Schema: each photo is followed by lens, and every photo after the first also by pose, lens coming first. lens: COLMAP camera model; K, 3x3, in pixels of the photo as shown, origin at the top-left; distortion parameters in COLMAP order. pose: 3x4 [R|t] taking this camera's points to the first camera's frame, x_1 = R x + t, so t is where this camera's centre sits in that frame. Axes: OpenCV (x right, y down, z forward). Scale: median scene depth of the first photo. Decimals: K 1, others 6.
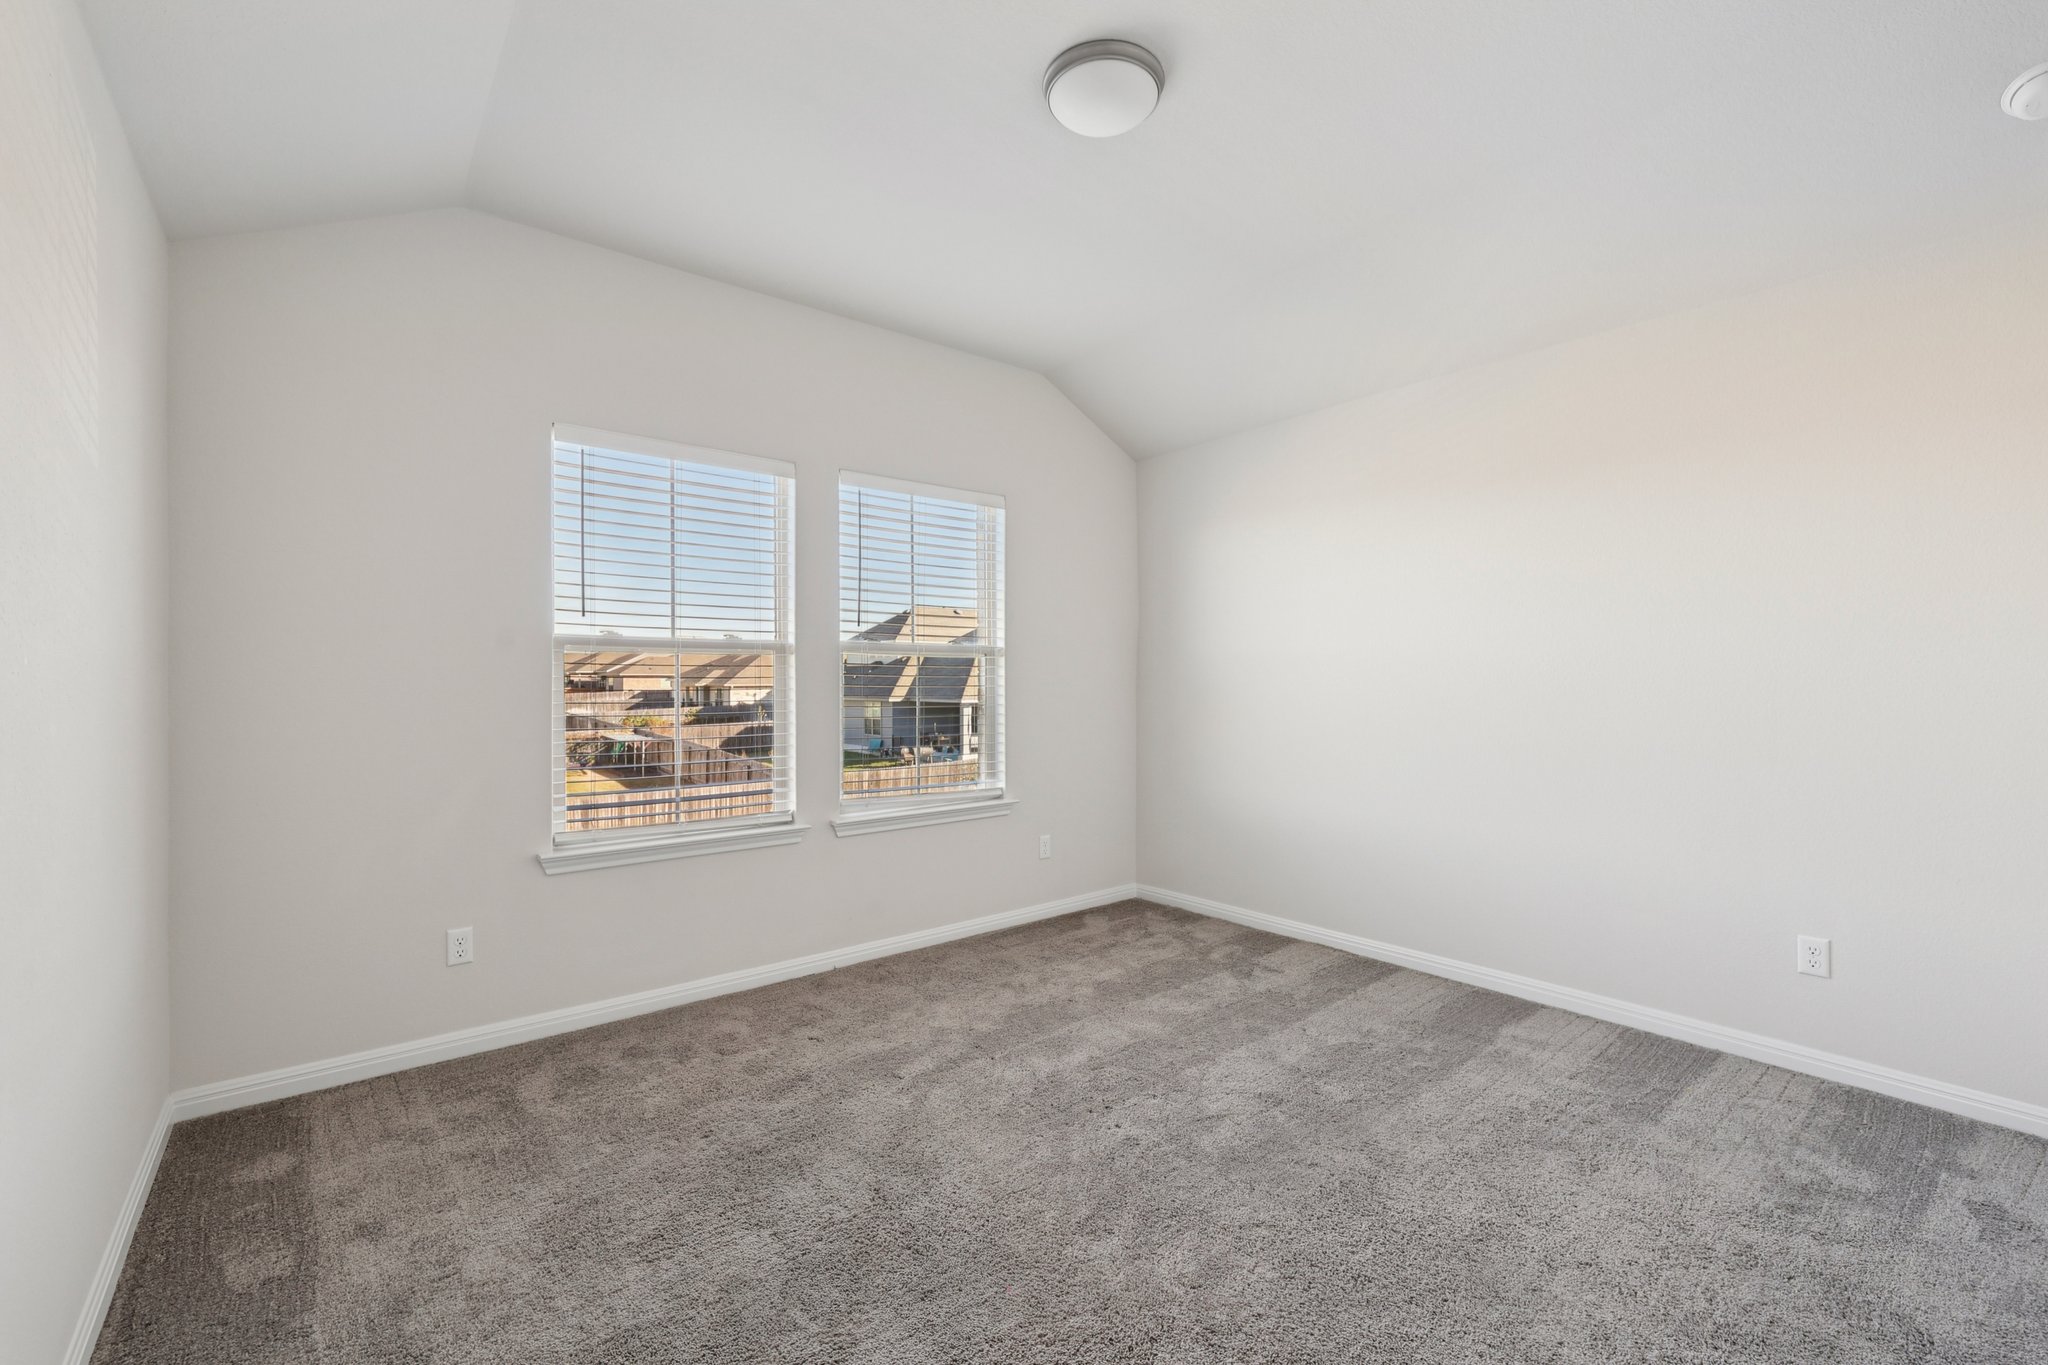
lens RADIAL K [[875.9, 0, 1024.0], [0, 875.9, 682.5], [0, 0, 1]] dist [0.014369, -0.000096]
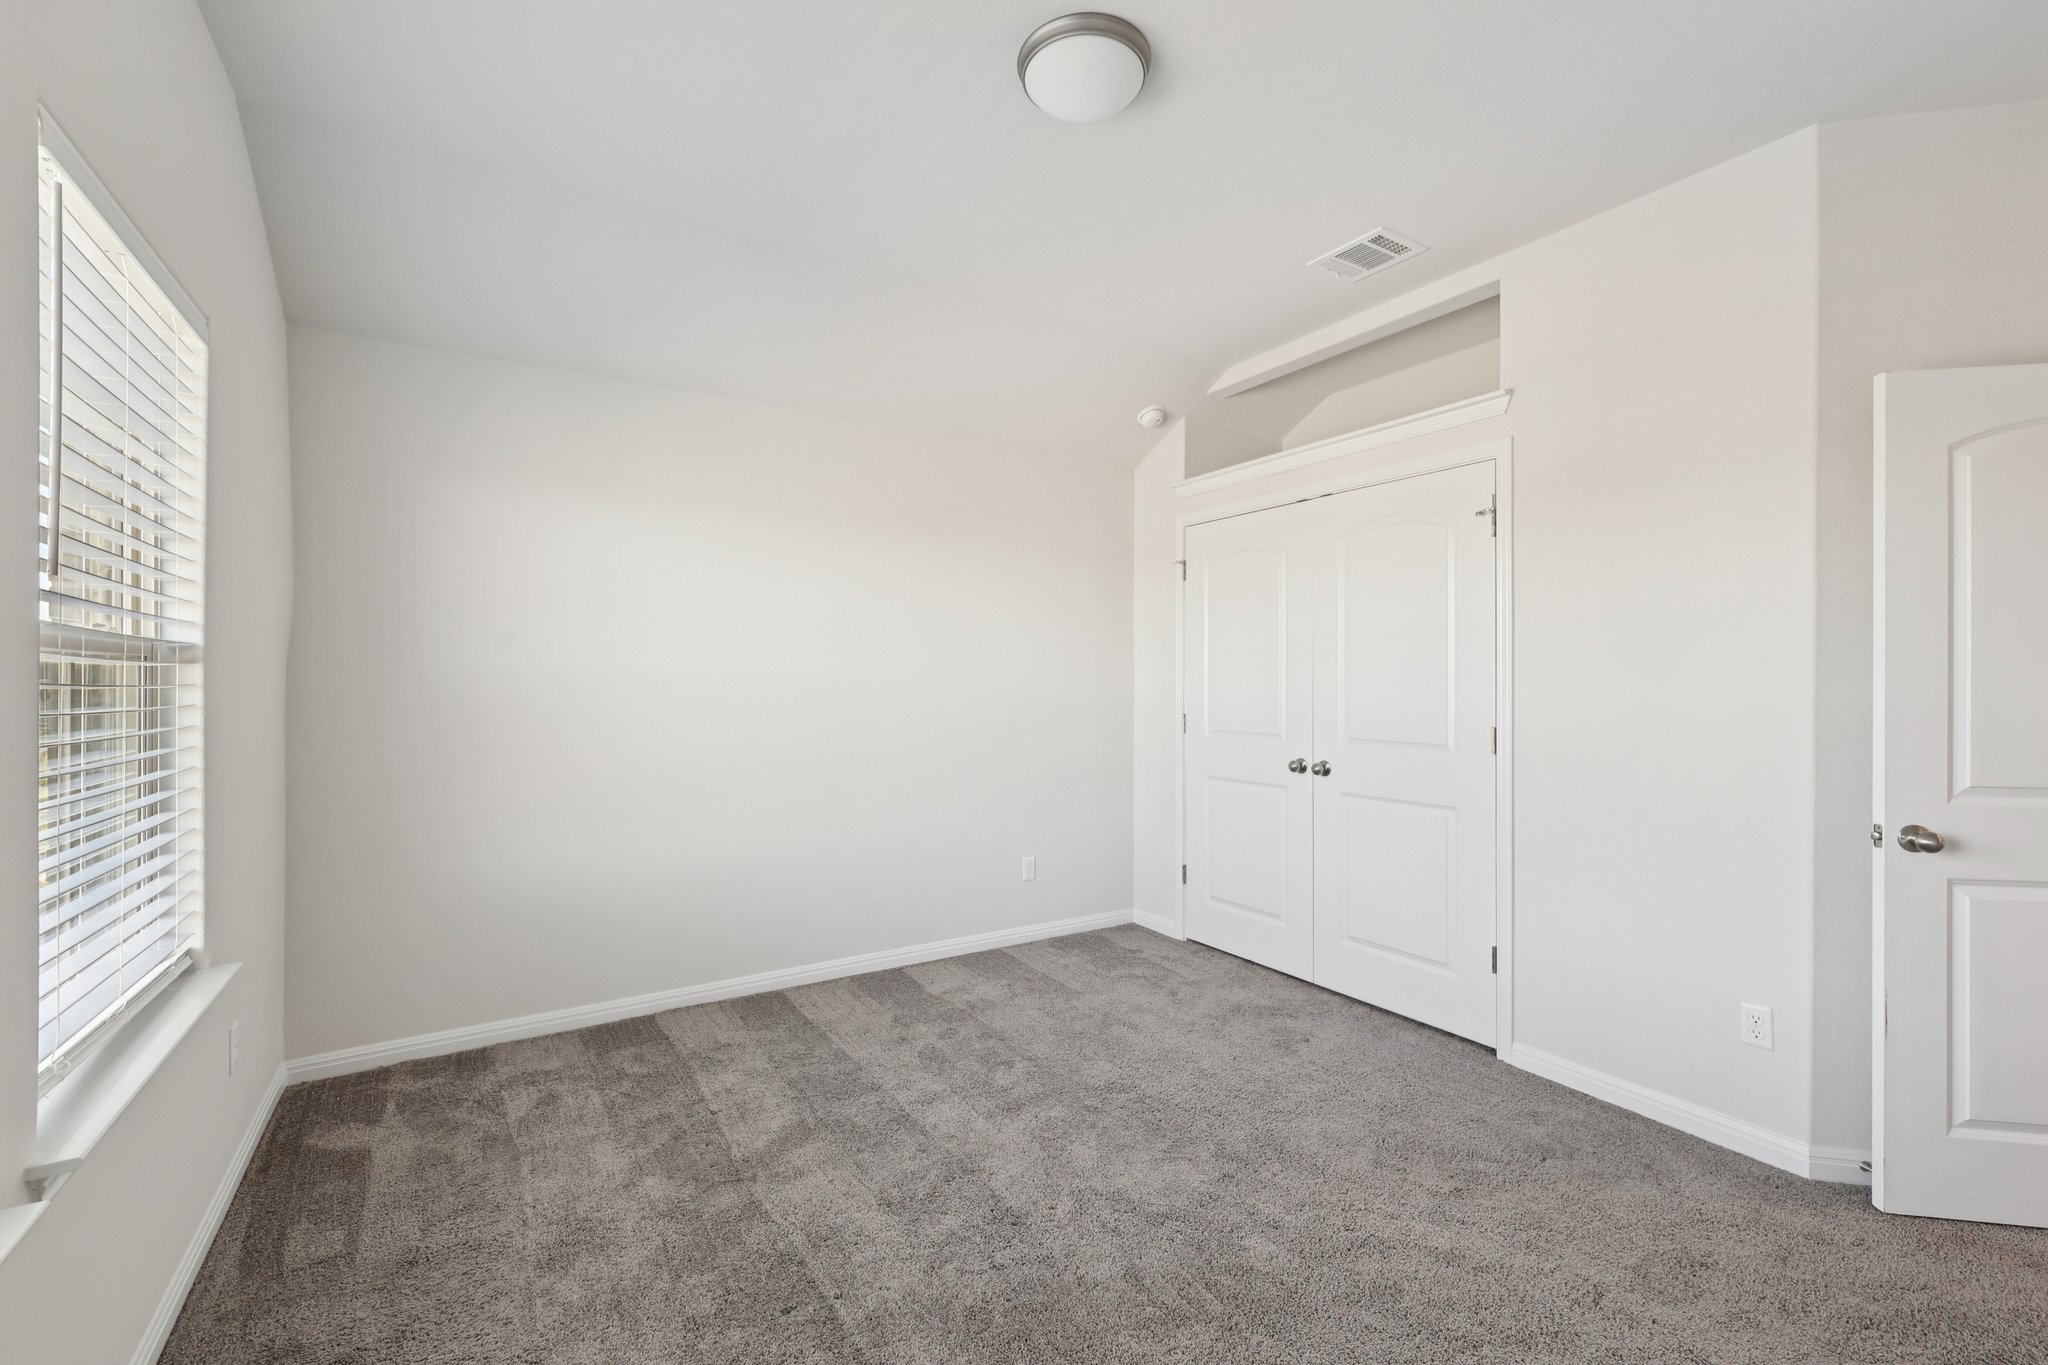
lens RADIAL K [[875.9, 0, 1024.0], [0, 875.9, 682.5], [0, 0, 1]] dist [0.014369, -0.000096]
pose [[0.088676, 0.002685, 0.996057, -0.524350], [-0.008770, 0.999960, -0.001915, -0.026339], [-0.996022, -0.008565, 0.088695, 0.615127]]
